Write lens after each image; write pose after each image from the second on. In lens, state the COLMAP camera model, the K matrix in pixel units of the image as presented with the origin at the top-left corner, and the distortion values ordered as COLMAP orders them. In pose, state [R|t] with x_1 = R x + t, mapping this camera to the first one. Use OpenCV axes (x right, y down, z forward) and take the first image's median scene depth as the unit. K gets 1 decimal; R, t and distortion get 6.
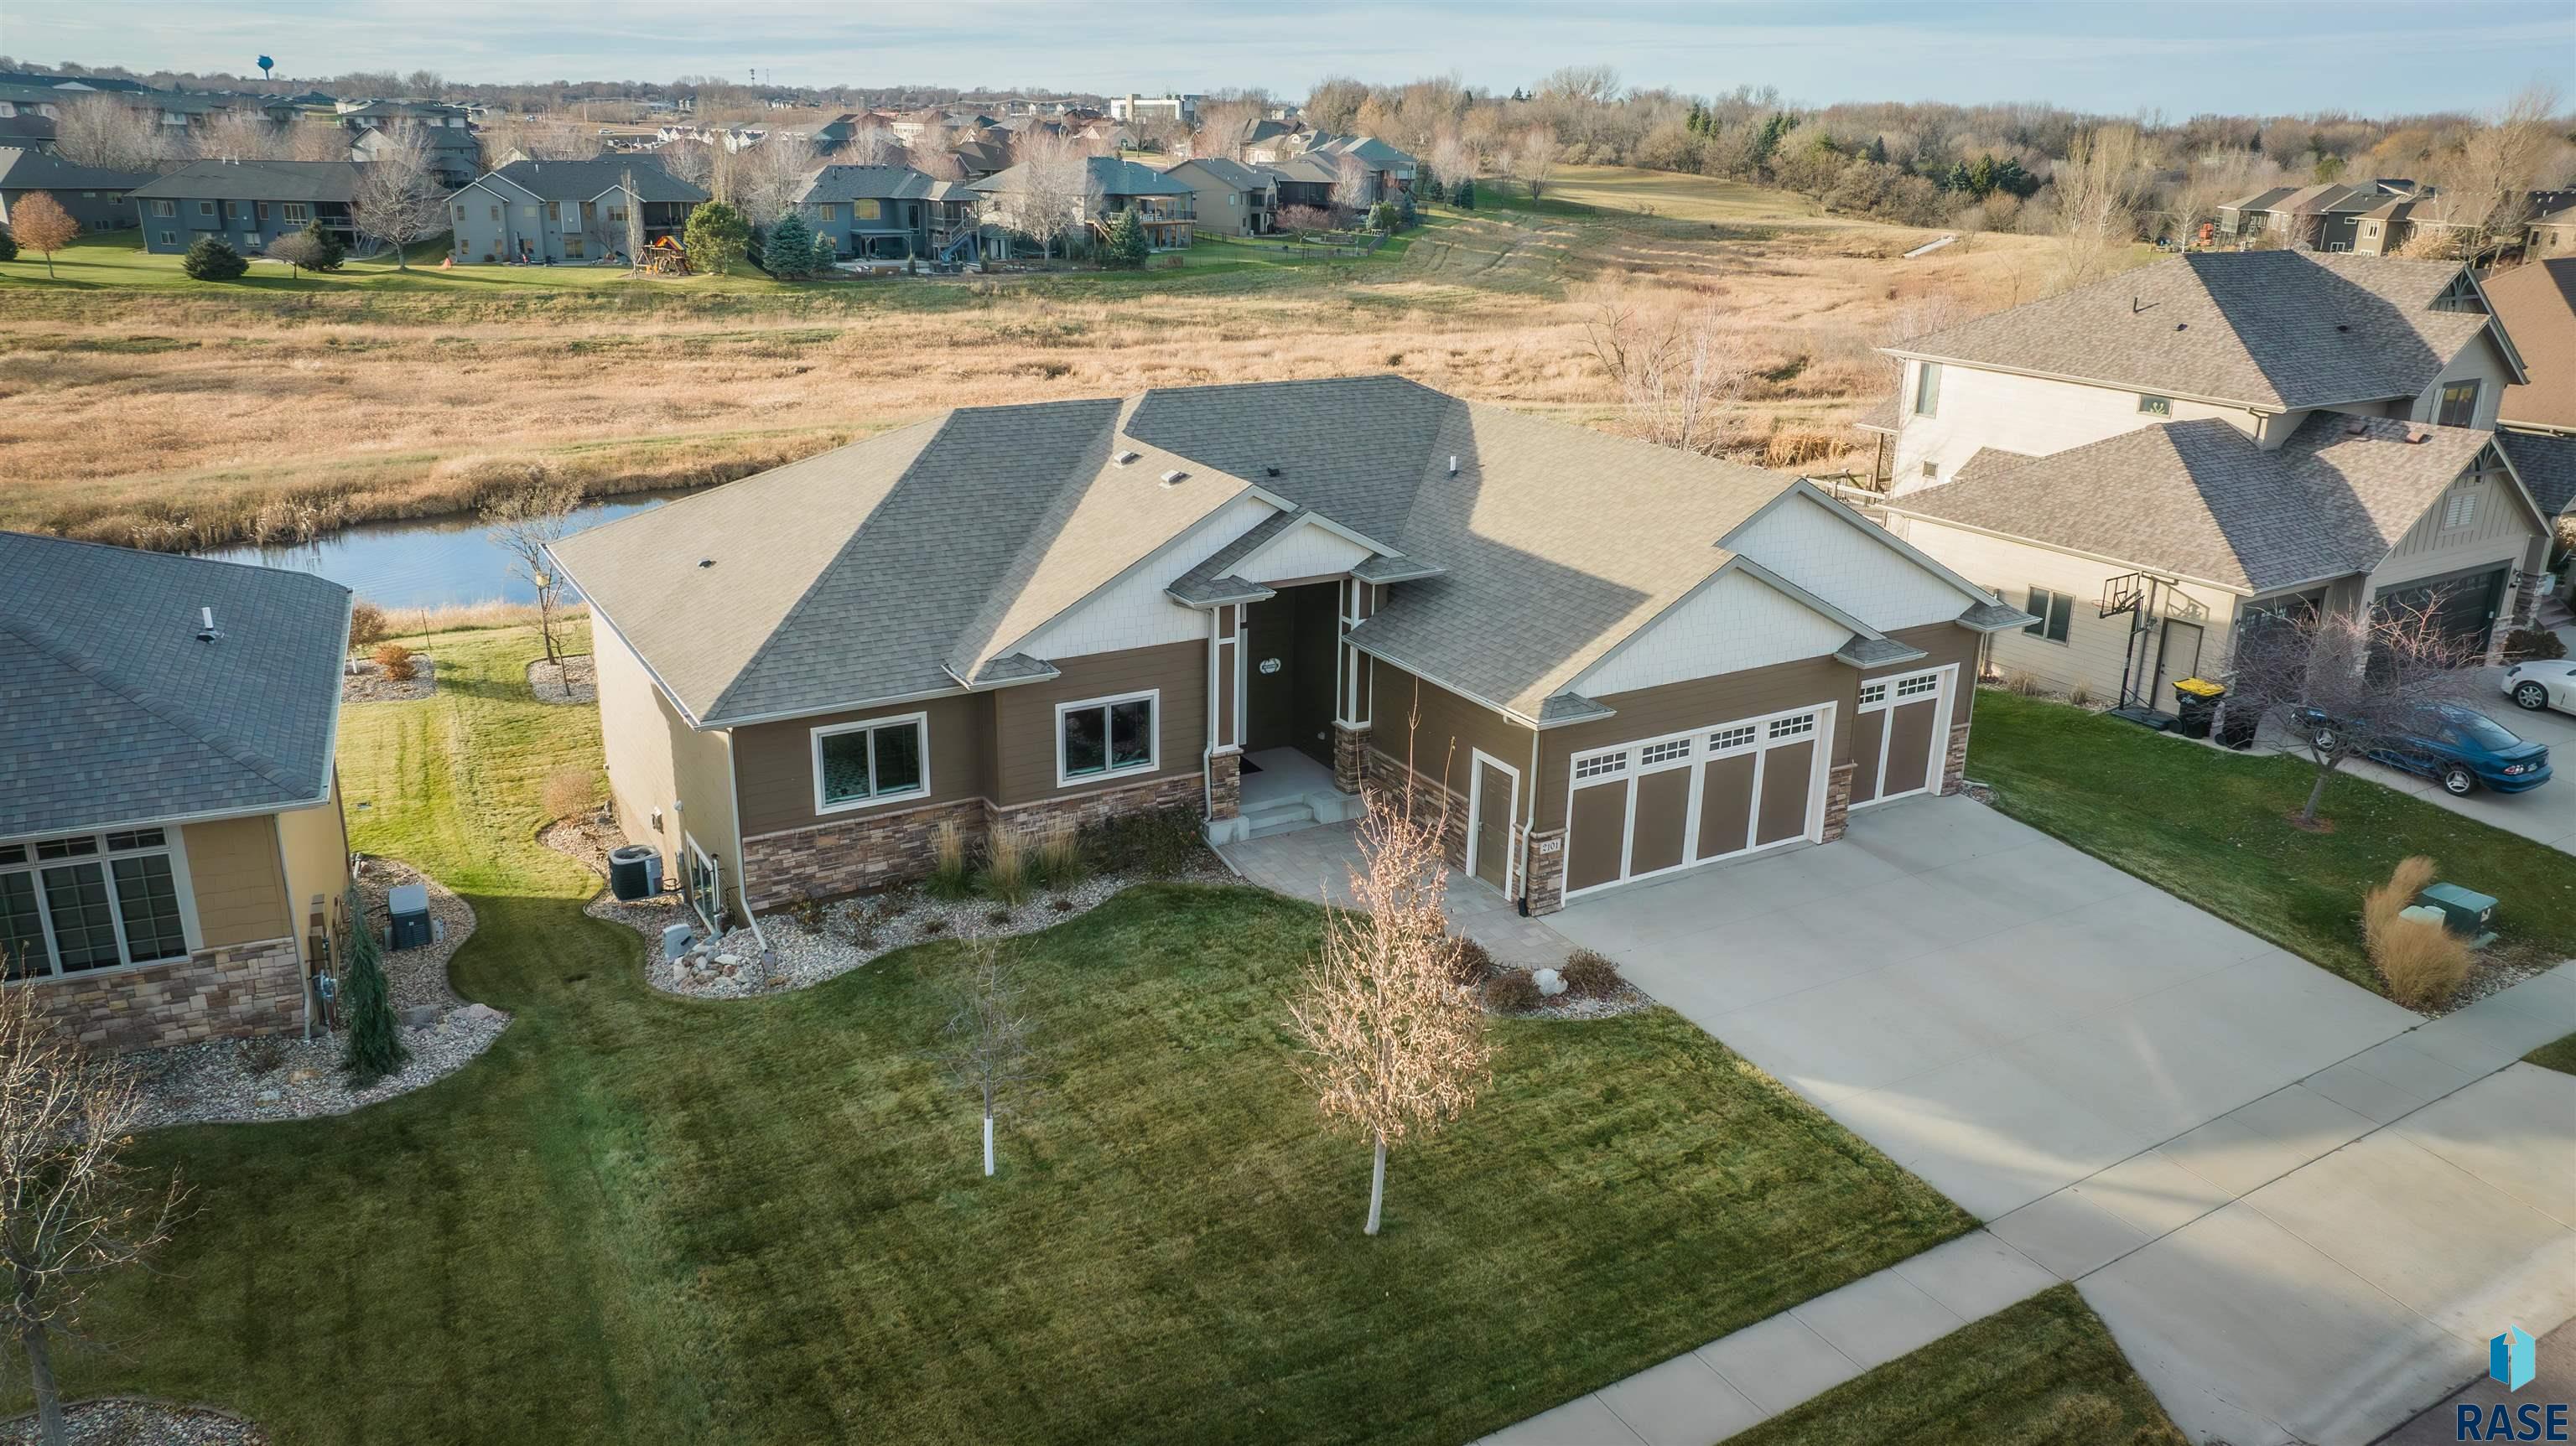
lens RADIAL K [[1805.8, 0, 1298.5], [0, 1805.8, 721.1], [0, 0, 1]] dist [-0.015600, 0.000123]
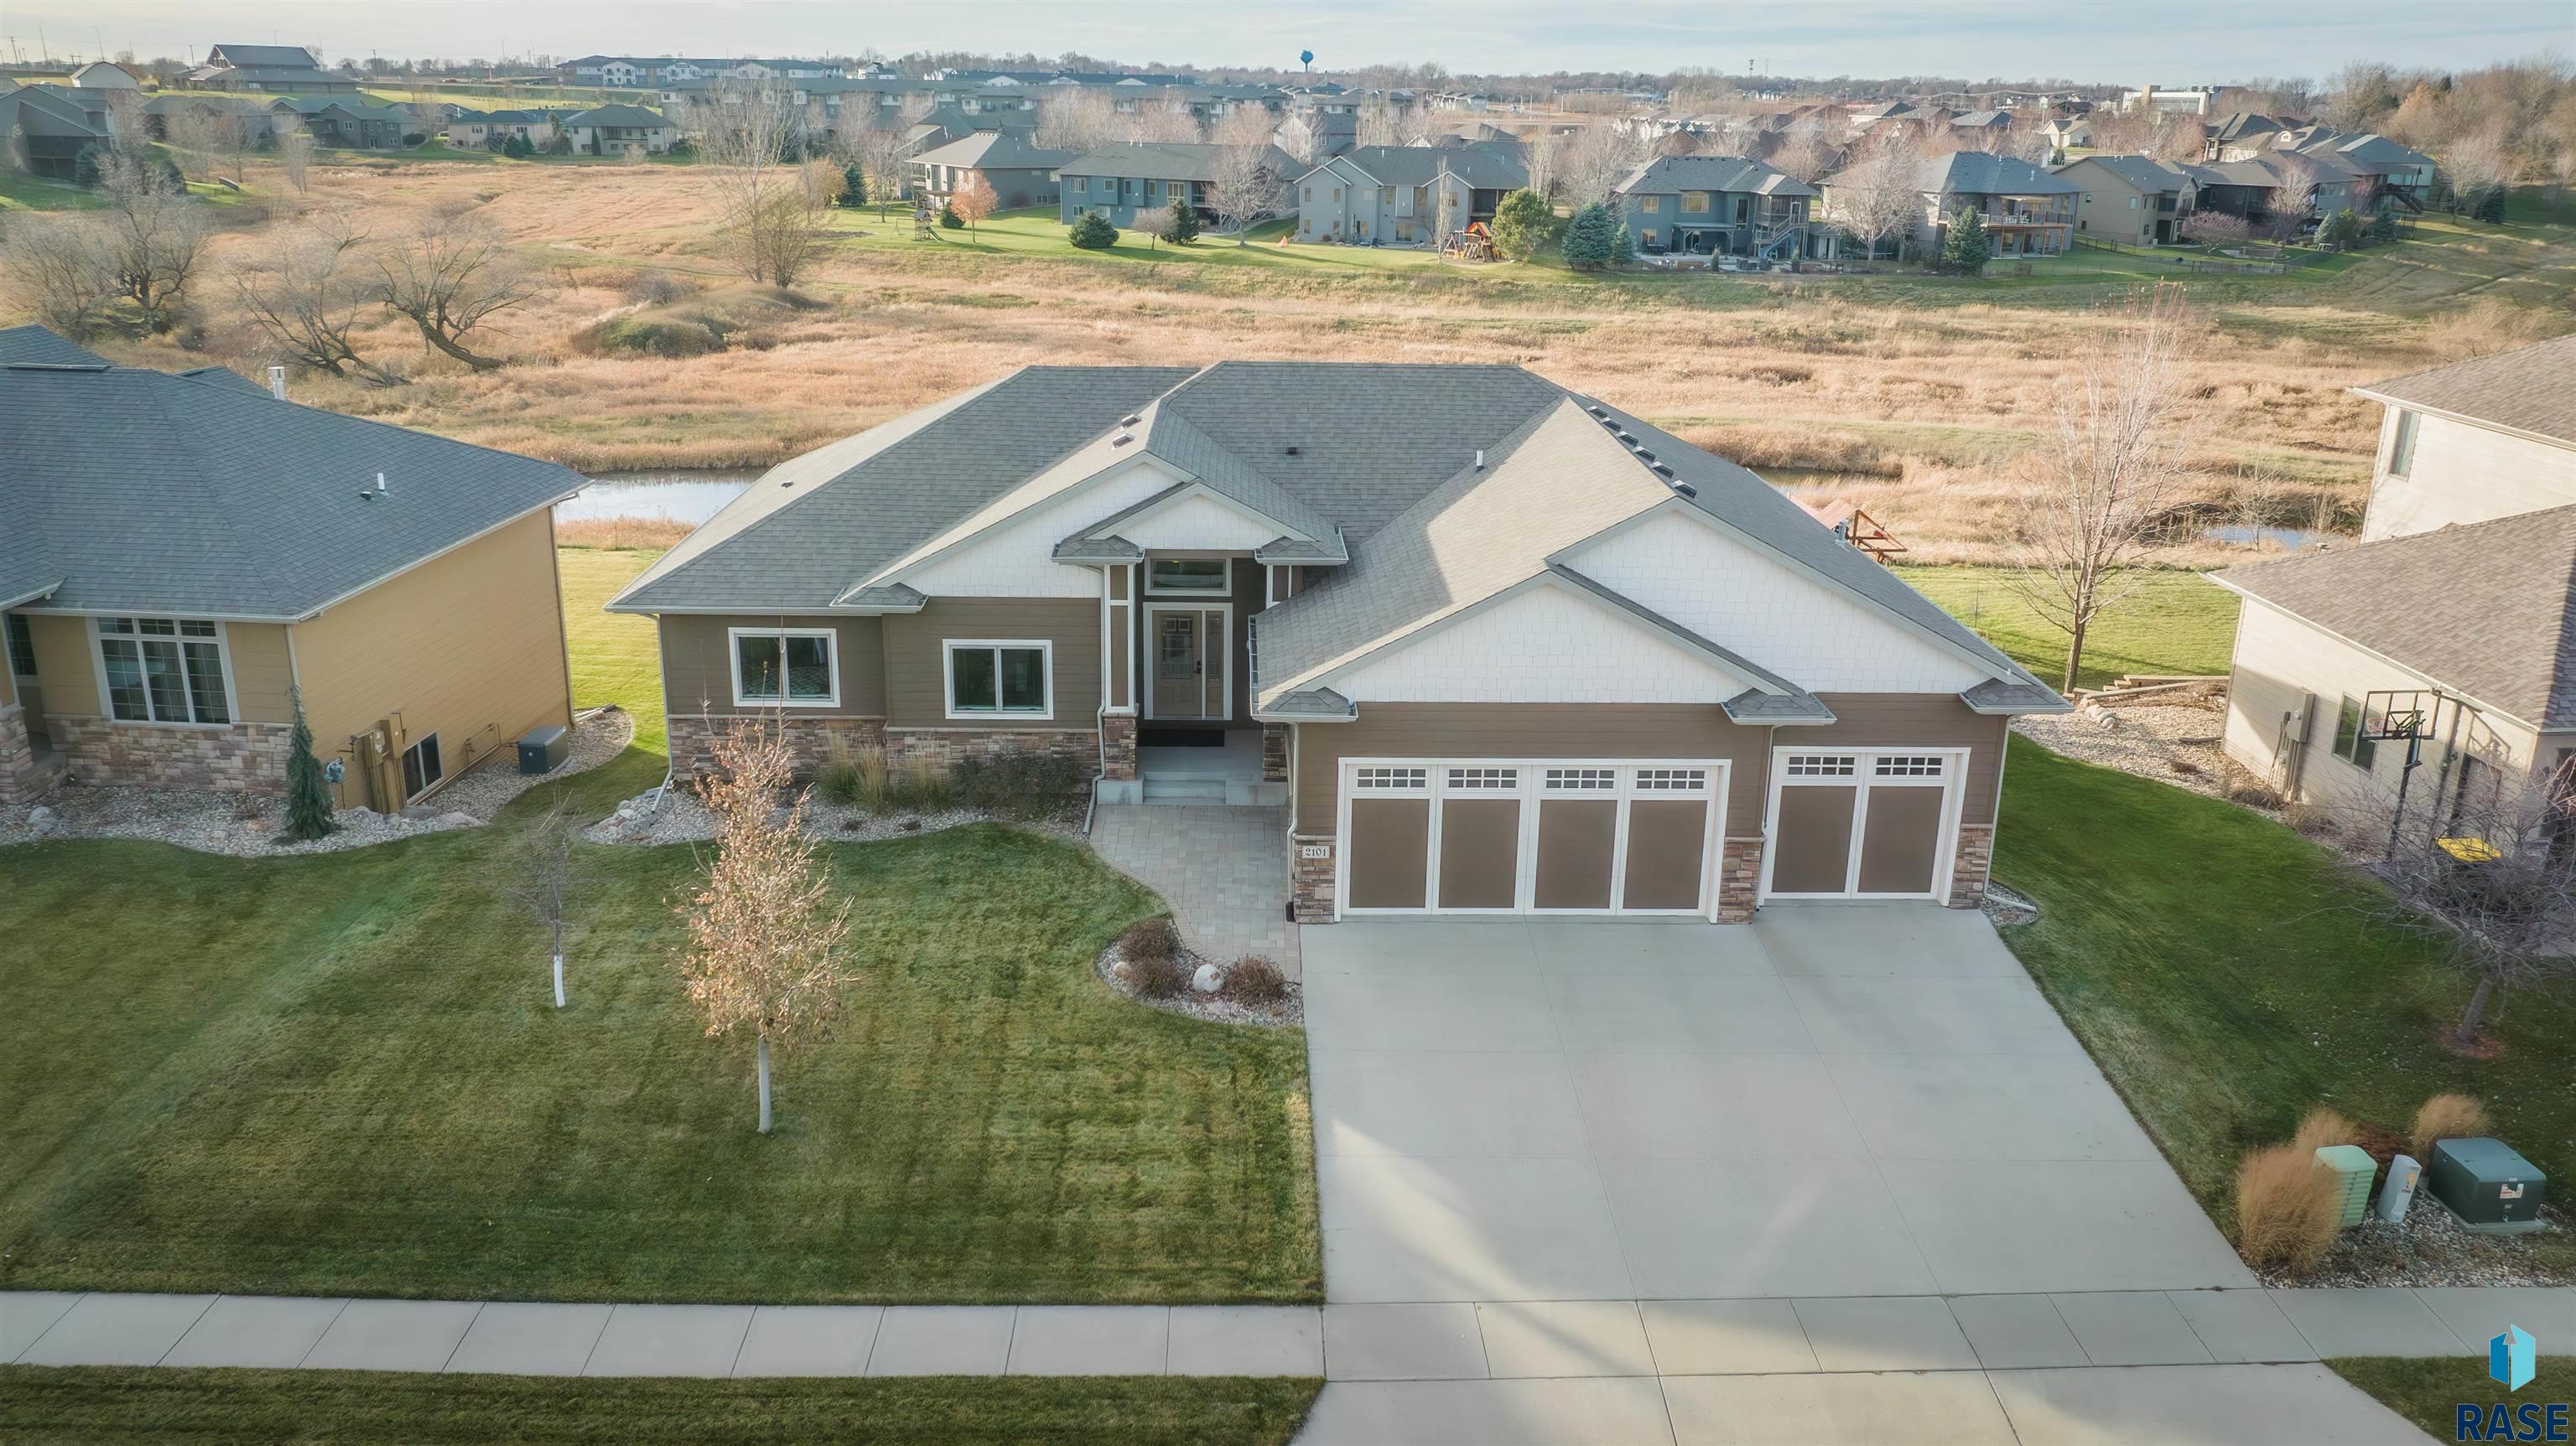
lens RADIAL K [[1914.7, 0, 1299.4], [0, 1914.7, 715.2], [0, 0, 1]] dist [-0.015789, -0.006992]
pose [[0.874626, 0.146229, -0.462219, 0.423896], [-0.153862, 0.987861, 0.021381, -0.015680], [0.459735, 0.052417, 0.886508, 0.073358]]
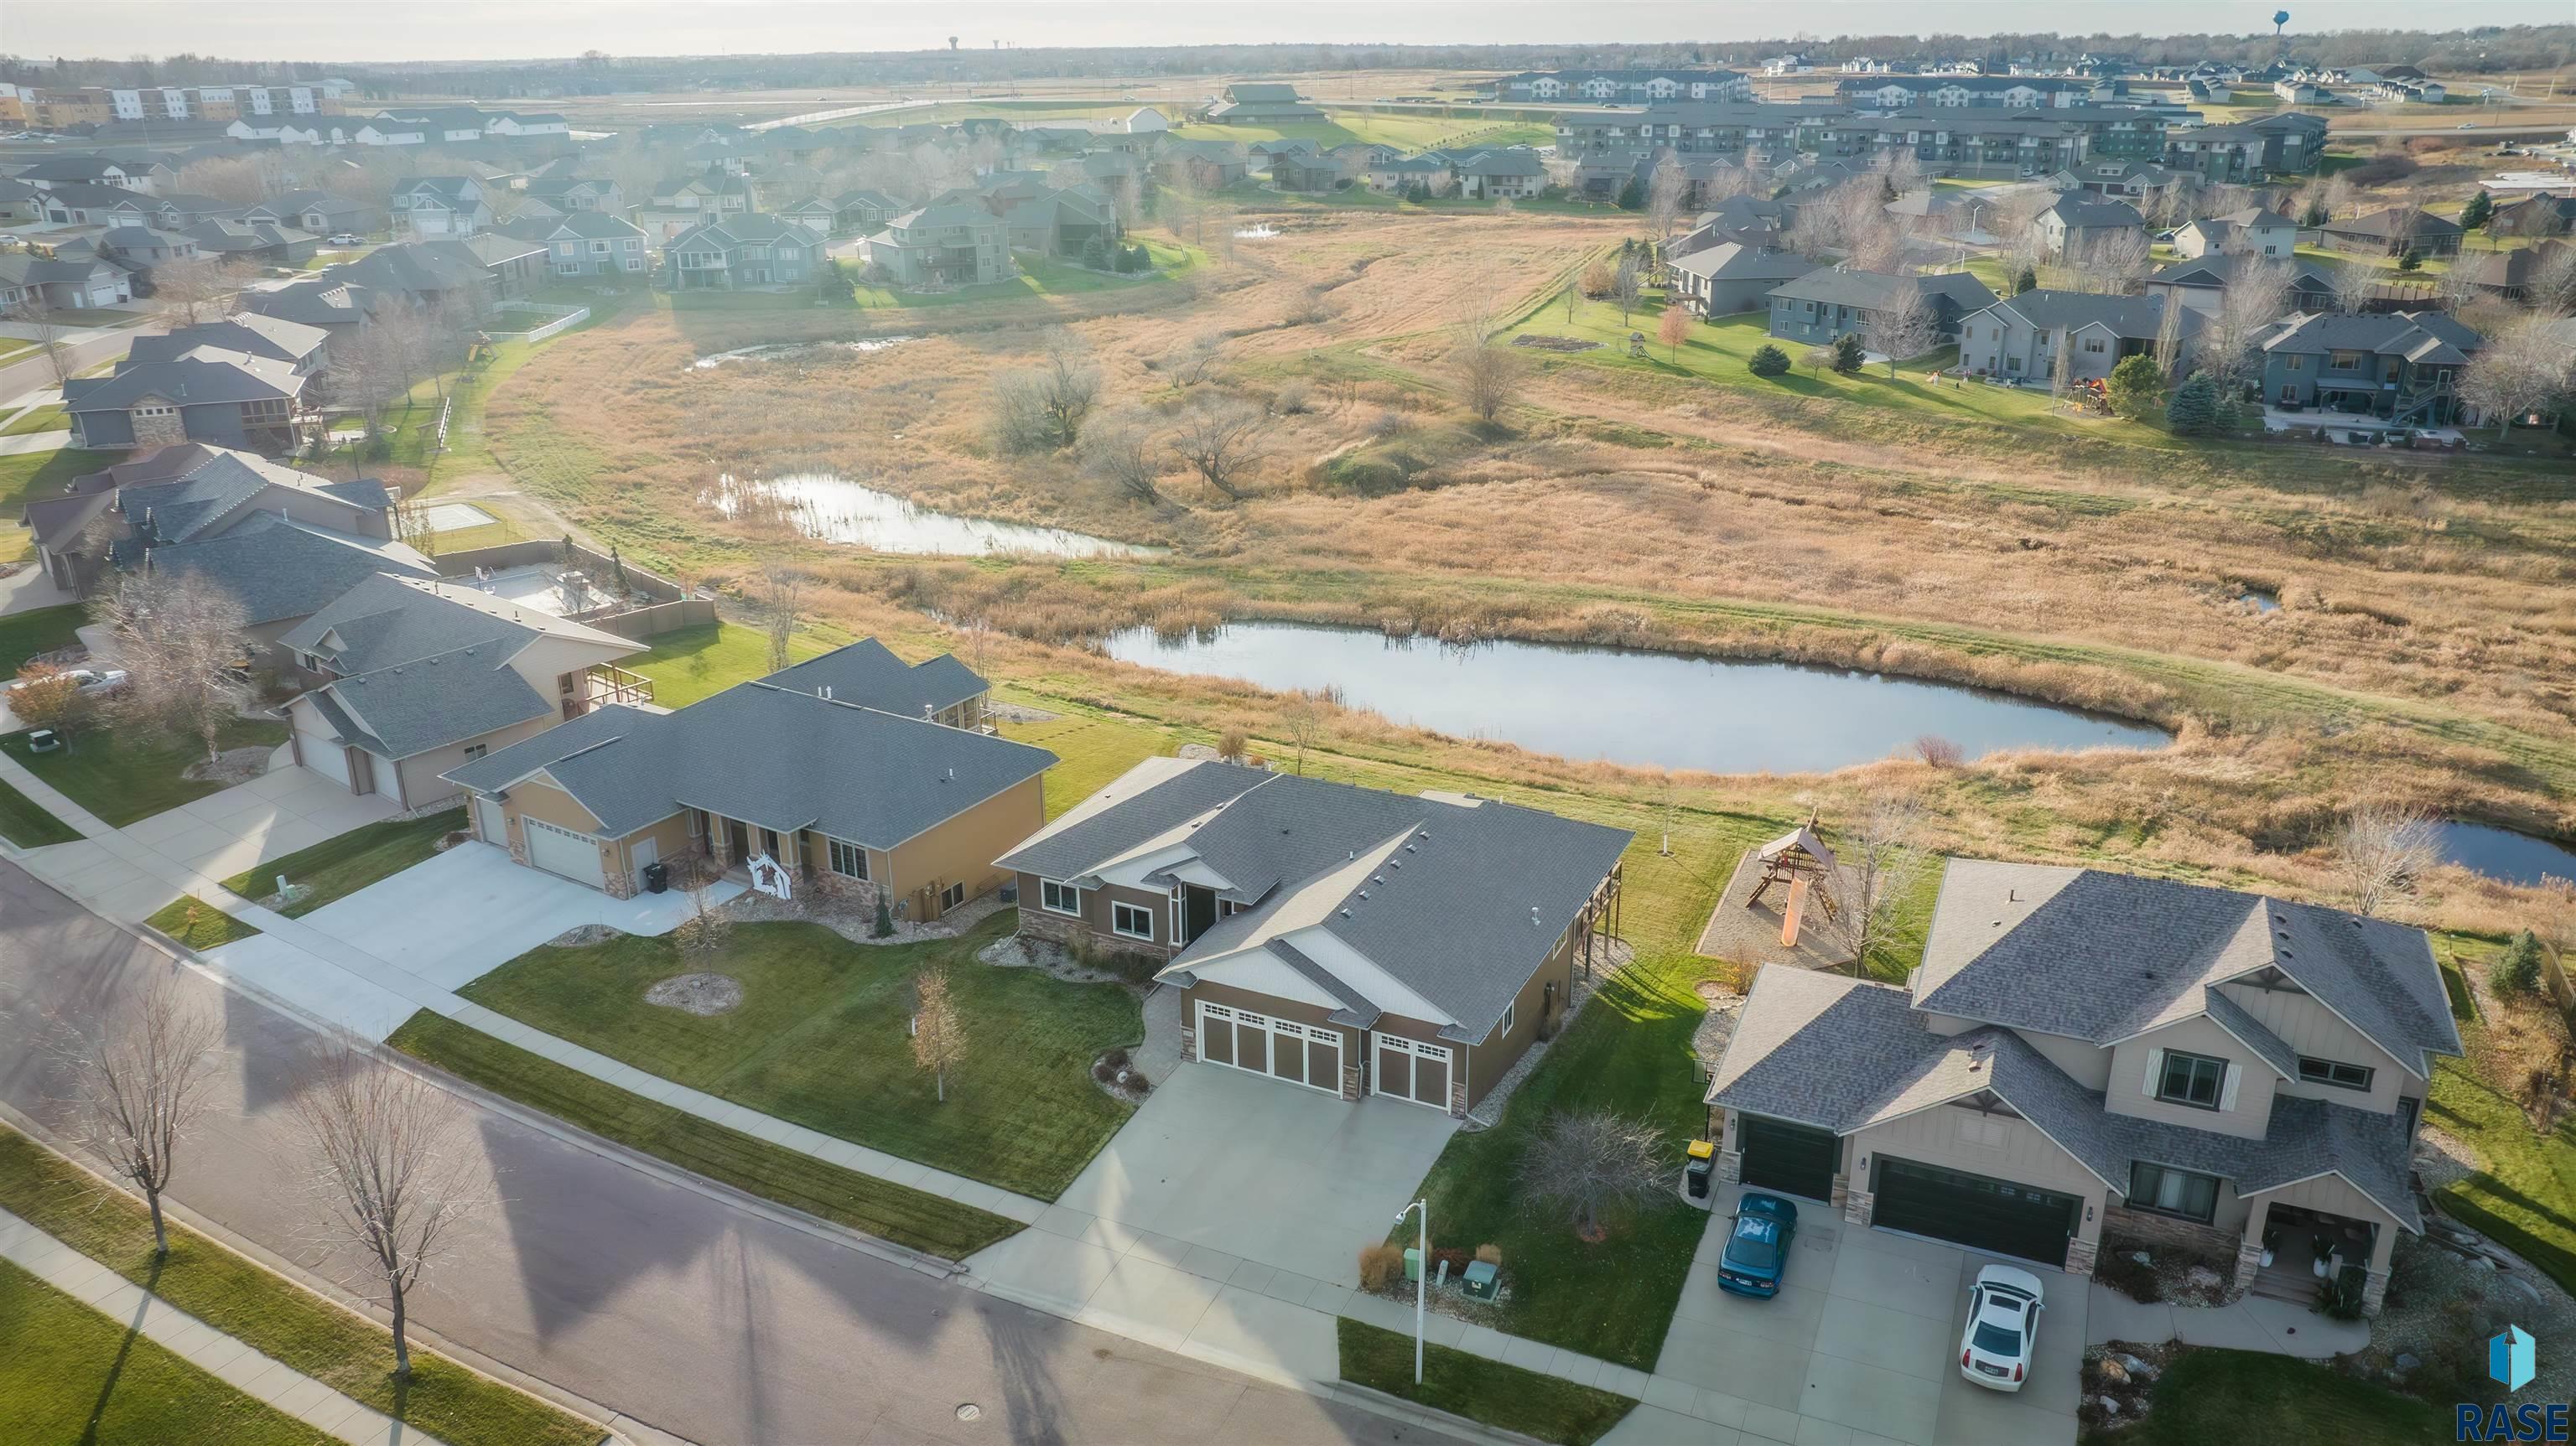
lens RADIAL K [[1805.8, 0, 1298.5], [0, 1805.8, 721.1], [0, 0, 1]] dist [-0.015600, 0.000123]
pose [[0.551001, 0.270271, -0.789526, 1.391883], [-0.244086, 0.956923, 0.157230, -0.511774], [0.798010, 0.106078, 0.593235, -0.212859]]
